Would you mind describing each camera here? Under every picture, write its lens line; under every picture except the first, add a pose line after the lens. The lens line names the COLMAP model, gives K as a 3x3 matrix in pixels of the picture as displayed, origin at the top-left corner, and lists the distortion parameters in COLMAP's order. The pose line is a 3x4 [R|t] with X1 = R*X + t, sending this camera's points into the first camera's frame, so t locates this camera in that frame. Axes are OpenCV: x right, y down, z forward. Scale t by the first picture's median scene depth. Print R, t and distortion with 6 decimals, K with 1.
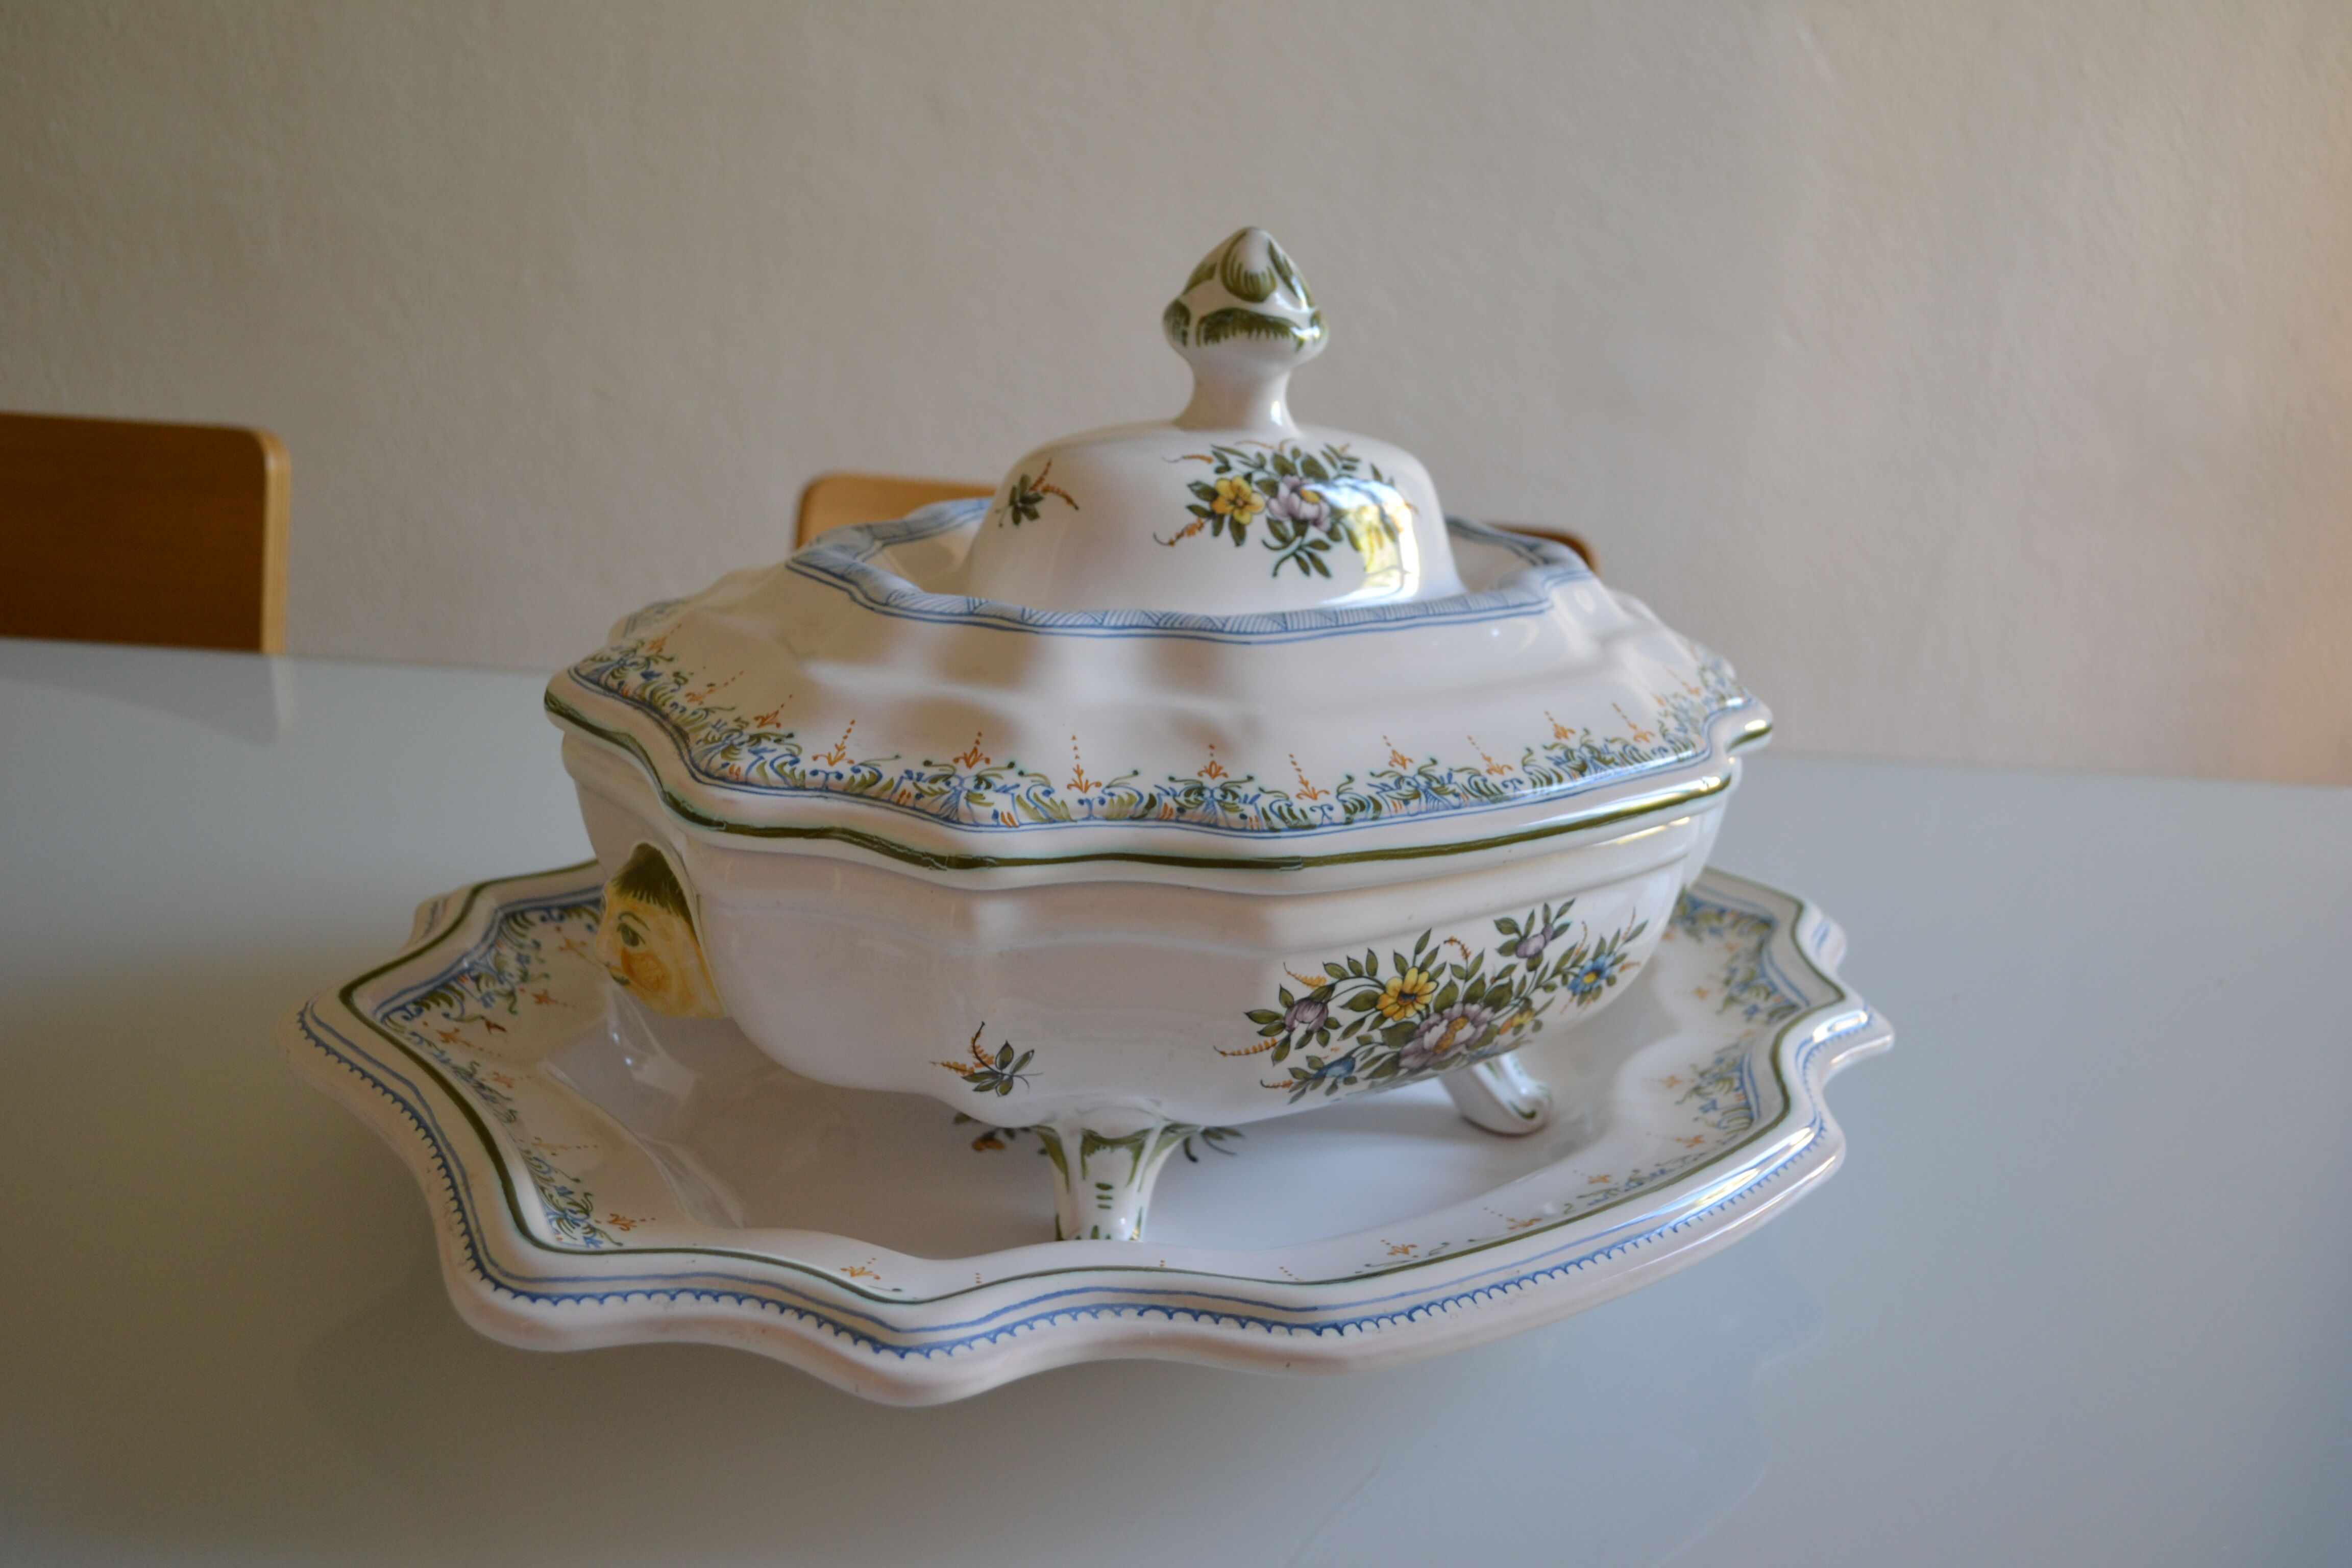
lens RADIAL K [[2038.9, 0, 1172.8], [0, 2038.9, 806.3], [0, 0, 1]] dist [-0.078259, 0.000093]
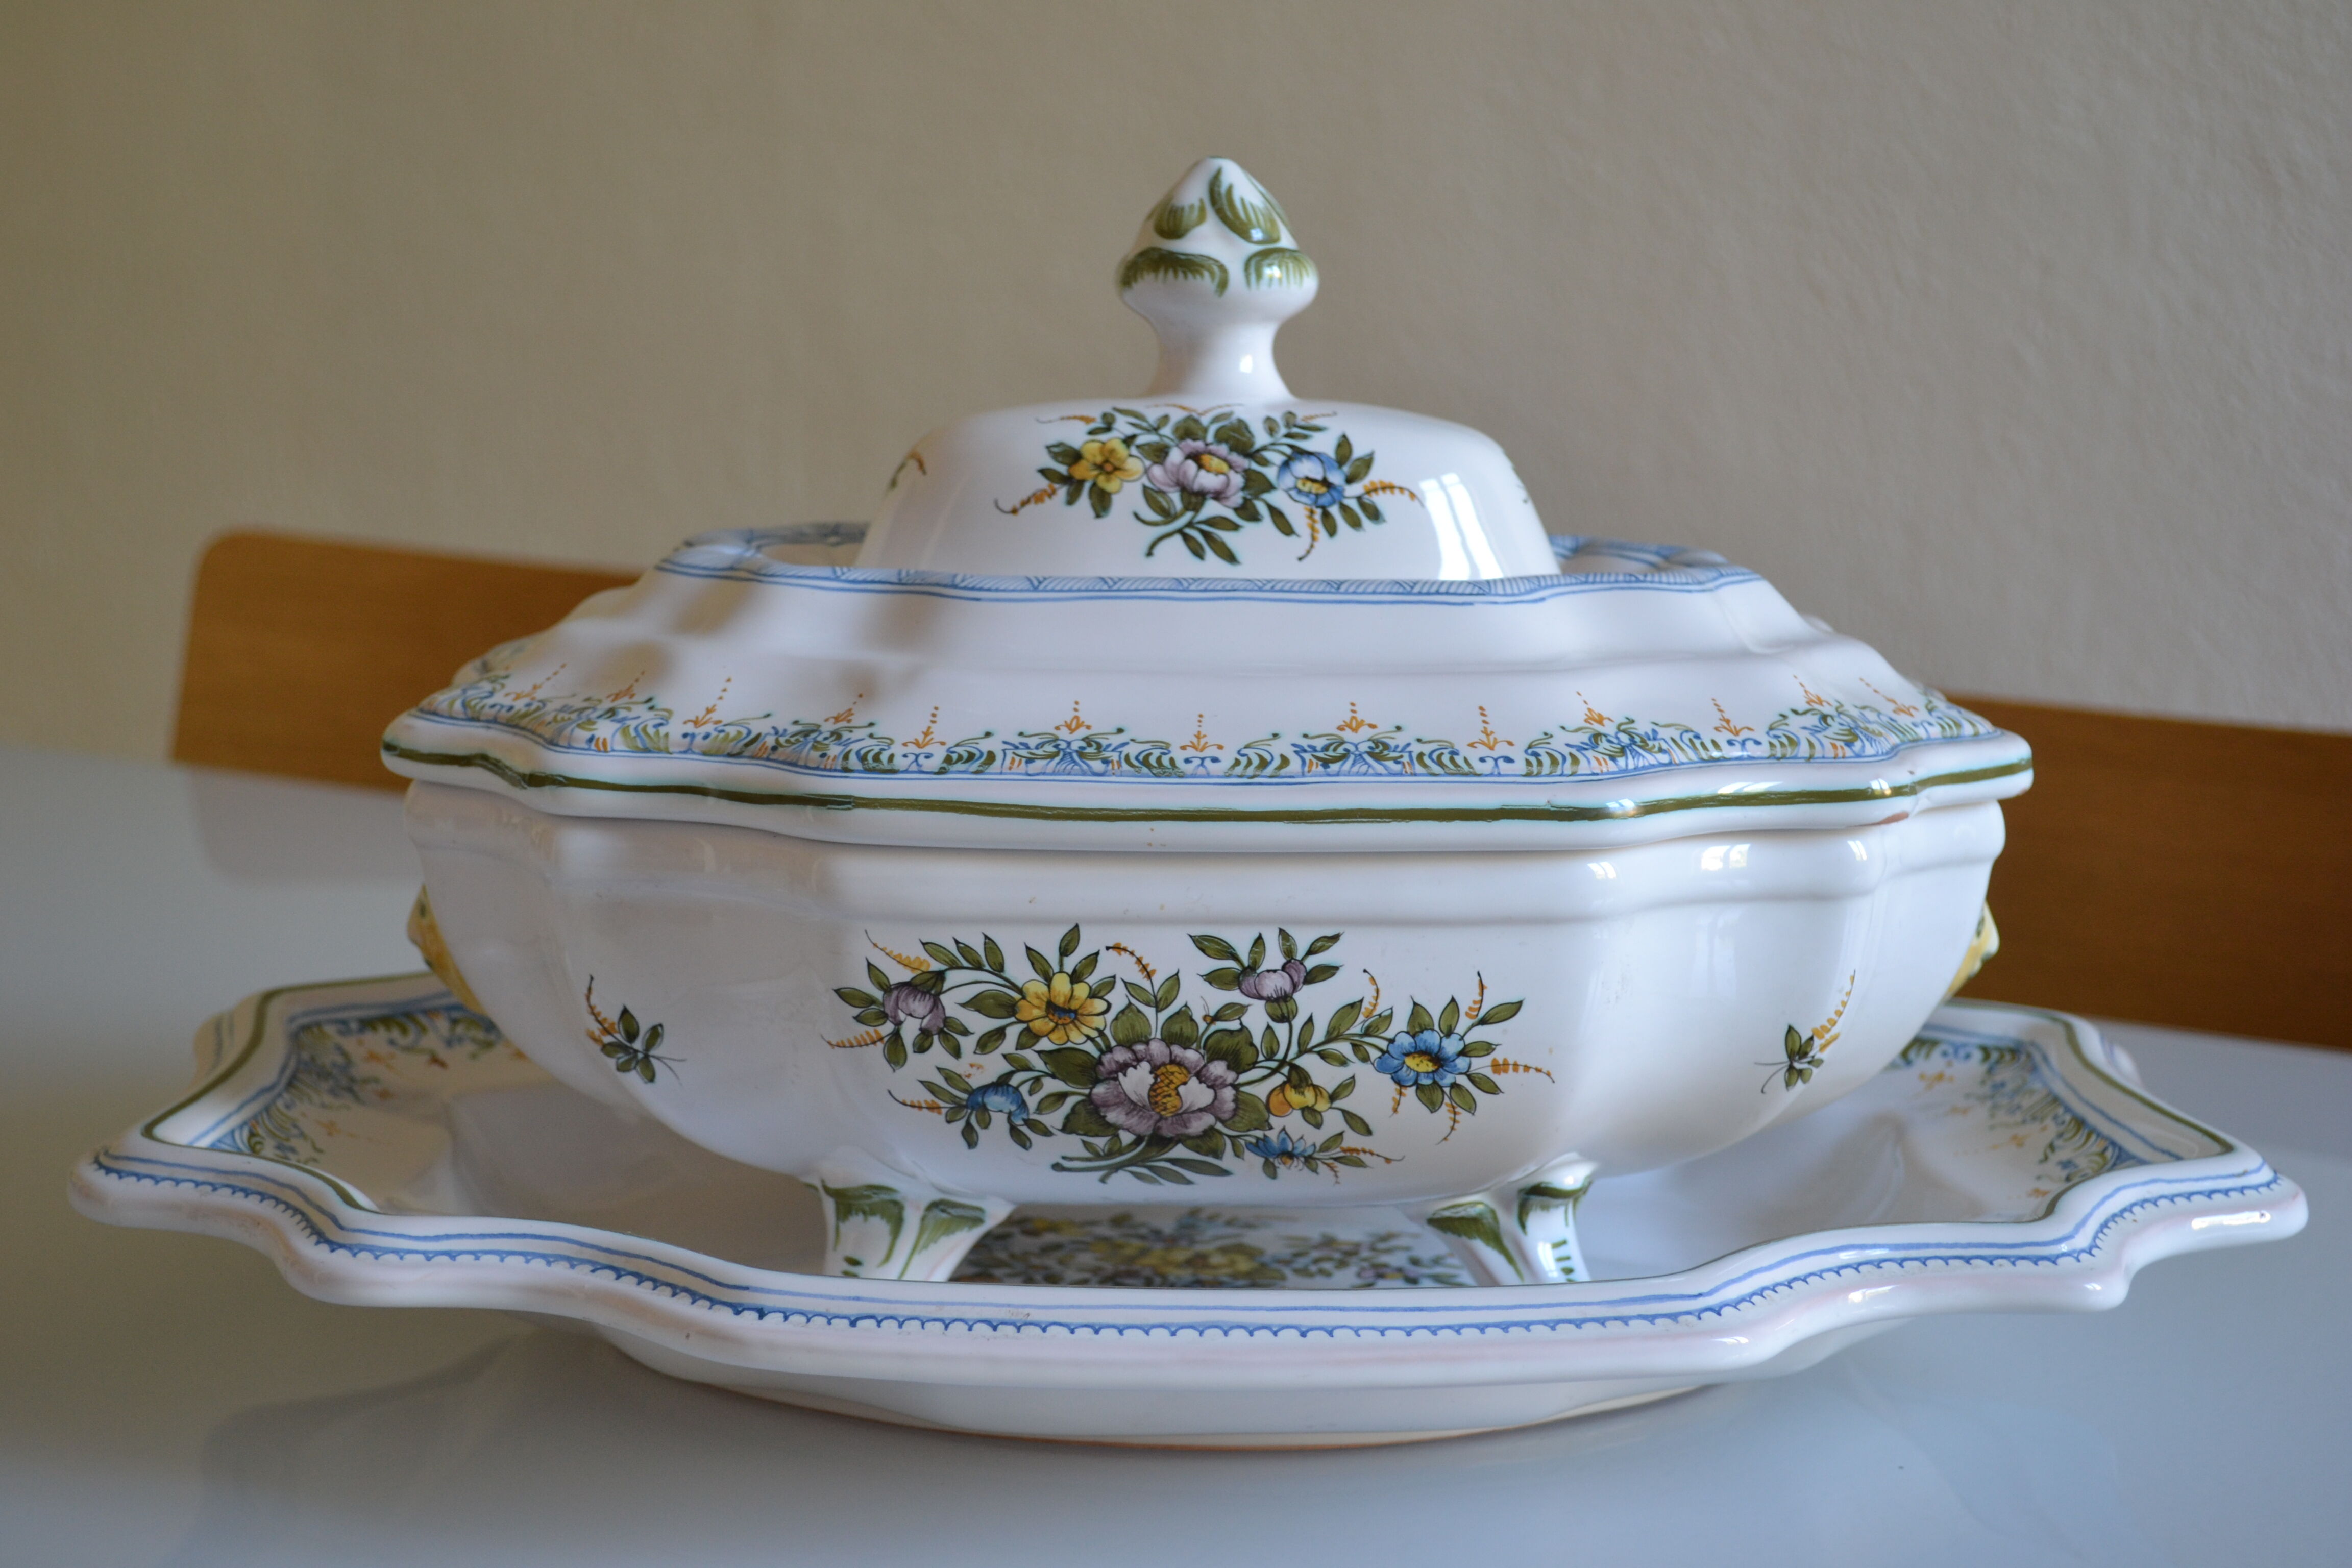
lens RADIAL K [[3775.8, 0, 1176.0], [0, 3775.8, 784.0], [0, 0, 1]] dist [-0.015459, 0.004773]
pose [[0.804709, 0.013136, -0.593525, 1.035955], [-0.137746, 0.976603, -0.165143, 0.244422], [0.577469, 0.214648, 0.787690, -0.192251]]
